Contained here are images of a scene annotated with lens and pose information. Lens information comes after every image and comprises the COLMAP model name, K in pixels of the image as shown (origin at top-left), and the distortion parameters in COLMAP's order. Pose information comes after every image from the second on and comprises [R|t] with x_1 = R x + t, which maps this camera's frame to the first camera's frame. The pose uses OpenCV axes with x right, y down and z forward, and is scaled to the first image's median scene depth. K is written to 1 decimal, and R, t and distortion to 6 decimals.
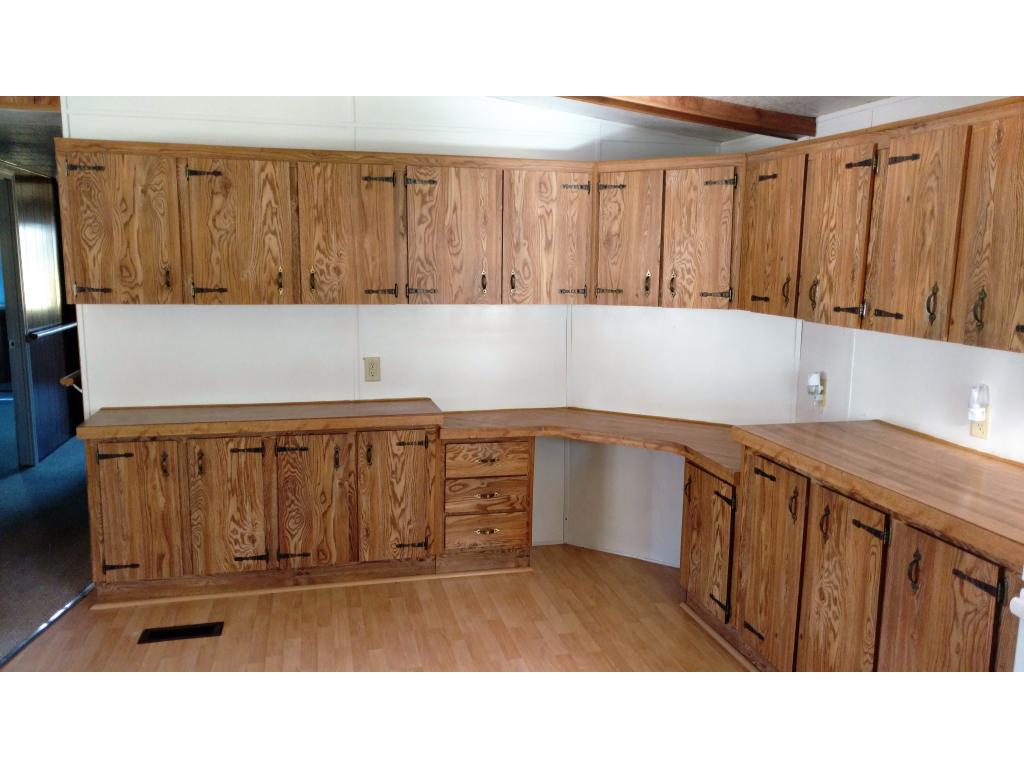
lens RADIAL K [[829.9, 0, 512.0], [0, 829.9, 384.0], [0, 0, 1]] dist [0.002481, 0.003068]
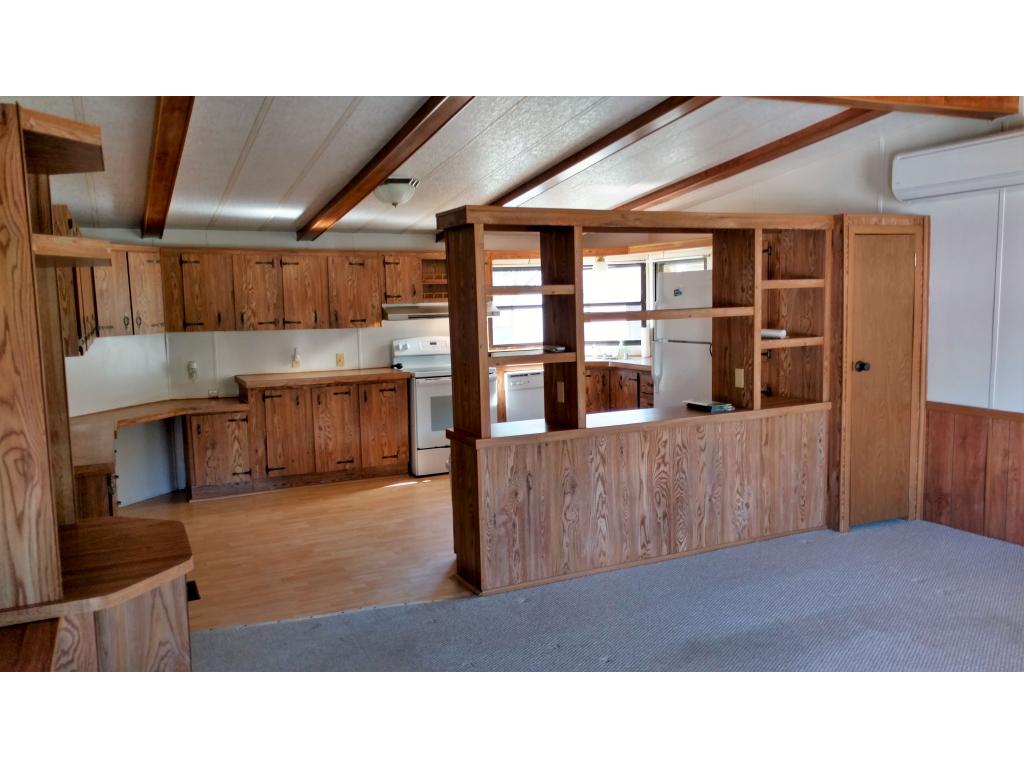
lens RADIAL K [[761.5, 0, 512.0], [0, 761.5, 384.0], [0, 0, 1]] dist [-0.001073, -0.001538]
pose [[-0.231983, -0.108333, 0.966668, -1.797629], [0.170727, 0.973817, 0.150106, -0.120915], [-0.957620, 0.199859, -0.207414, 0.777030]]
